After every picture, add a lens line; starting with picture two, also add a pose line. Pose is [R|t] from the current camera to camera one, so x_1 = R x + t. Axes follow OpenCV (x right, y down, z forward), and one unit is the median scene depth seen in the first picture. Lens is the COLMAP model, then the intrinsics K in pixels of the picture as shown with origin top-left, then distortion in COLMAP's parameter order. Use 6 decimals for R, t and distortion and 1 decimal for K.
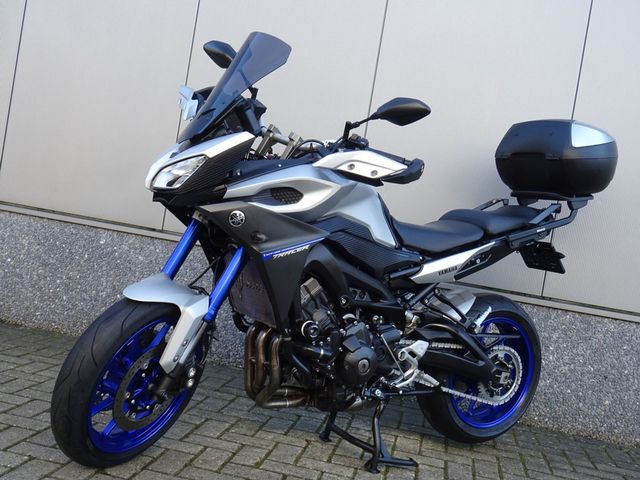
lens RADIAL K [[741.5, 0, 320.0], [0, 741.5, 240.0], [0, 0, 1]] dist [0.005968, 0.001717]
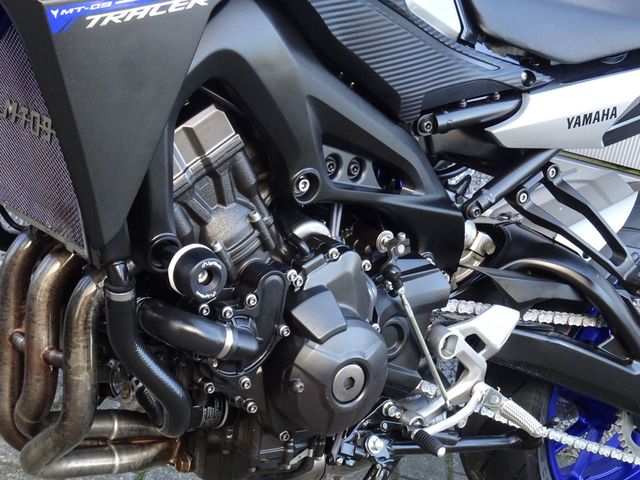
lens RADIAL K [[1139.2, 0, 320.0], [0, 1139.2, 240.0], [0, 0, 1]] dist [-0.001122, -0.050713]
pose [[0.992350, 0.066961, 0.103723, -0.011209], [-0.082204, 0.985194, 0.150449, 0.028627], [-0.092113, -0.157824, 0.983162, 0.480169]]
